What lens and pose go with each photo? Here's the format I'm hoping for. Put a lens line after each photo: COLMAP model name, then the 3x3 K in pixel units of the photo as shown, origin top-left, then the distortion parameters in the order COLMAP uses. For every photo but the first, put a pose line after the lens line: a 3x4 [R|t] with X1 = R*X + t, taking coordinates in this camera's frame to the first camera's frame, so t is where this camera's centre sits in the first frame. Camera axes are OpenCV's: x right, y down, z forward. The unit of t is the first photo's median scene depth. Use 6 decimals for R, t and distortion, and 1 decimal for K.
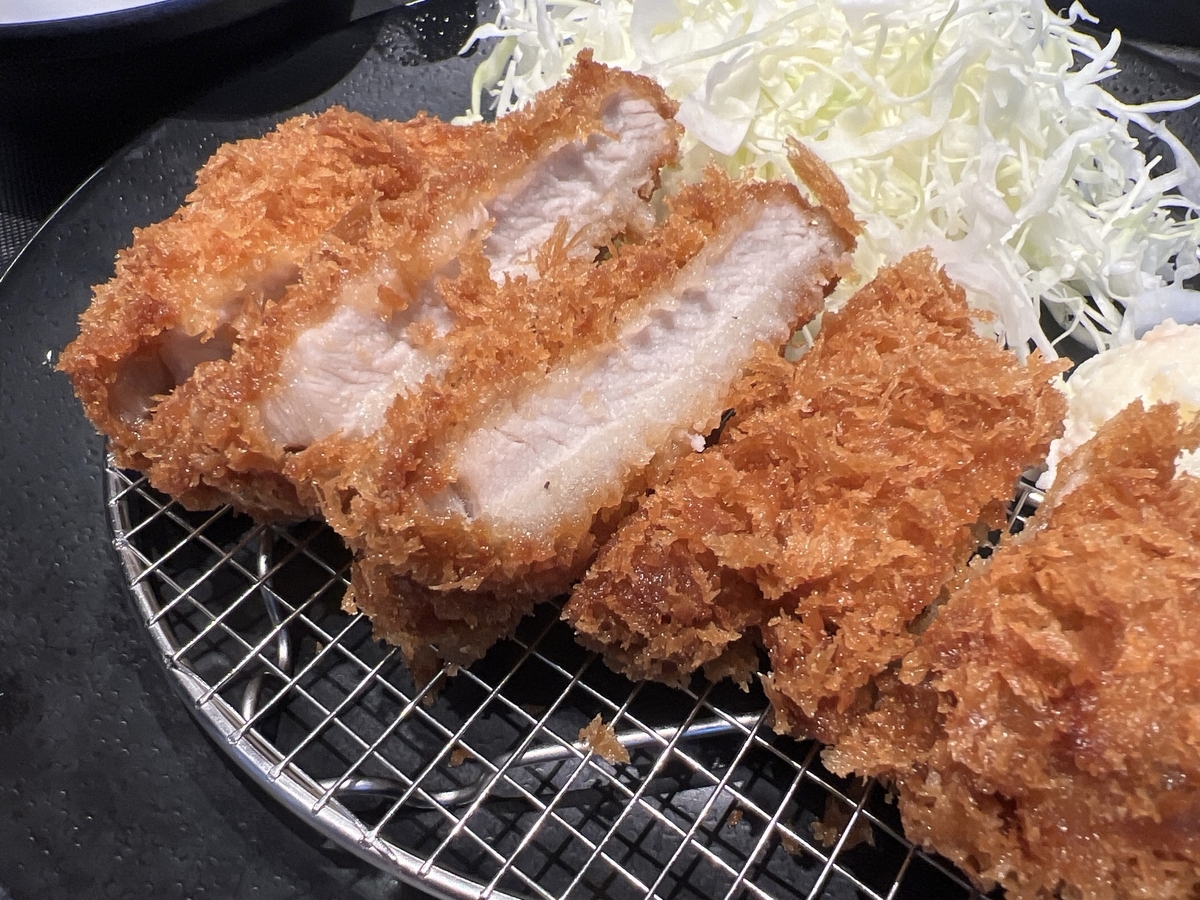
lens RADIAL K [[915.1, 0, 568.9], [0, 915.1, 454.6], [0, 0, 1]] dist [0.053938, -0.036318]
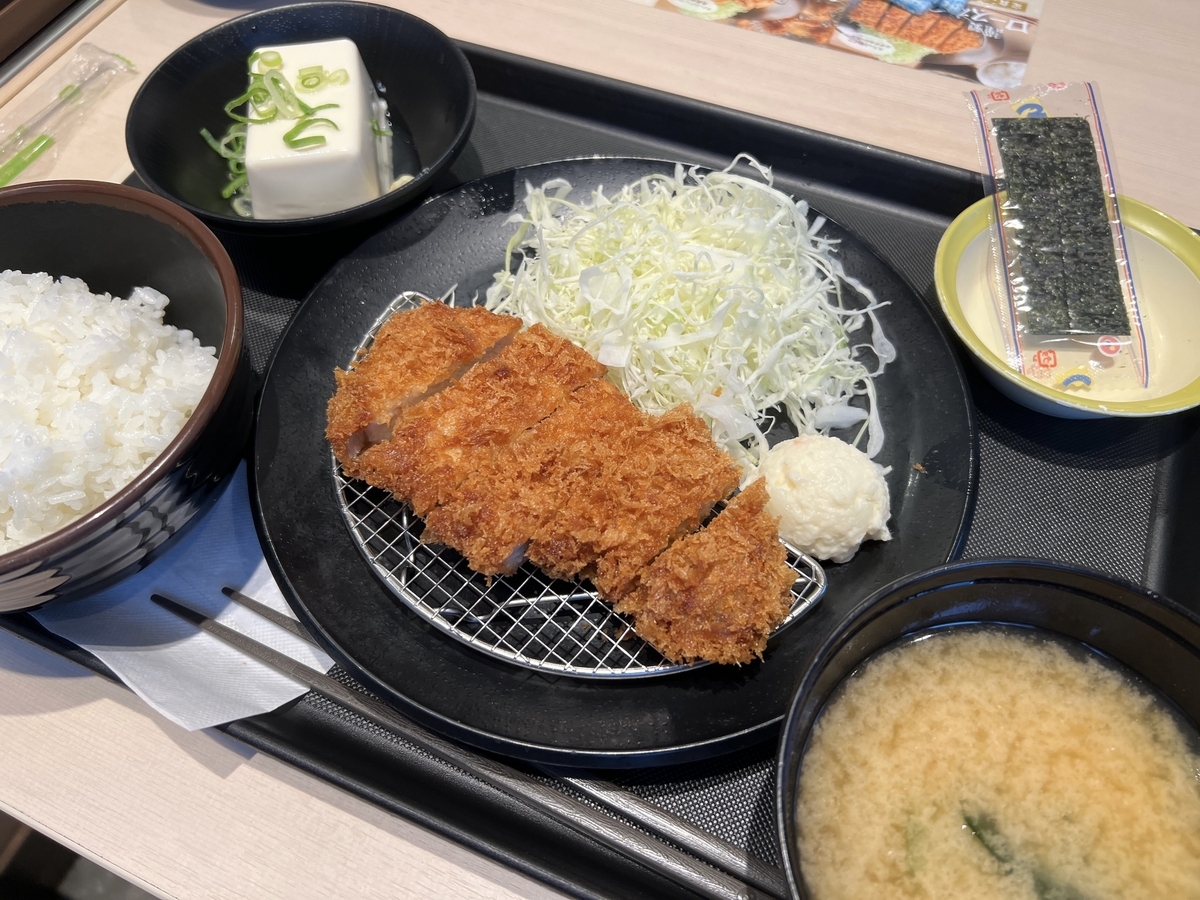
lens RADIAL K [[915.1, 0, 597.7], [0, 915.1, 448.3], [0, 0, 1]] dist [0.053938, -0.036318]
pose [[0.998861, 0.047535, -0.004143, 0.209902], [-0.046724, 0.992020, 0.117104, -0.476680], [0.009677, -0.116777, 0.993111, -1.713805]]
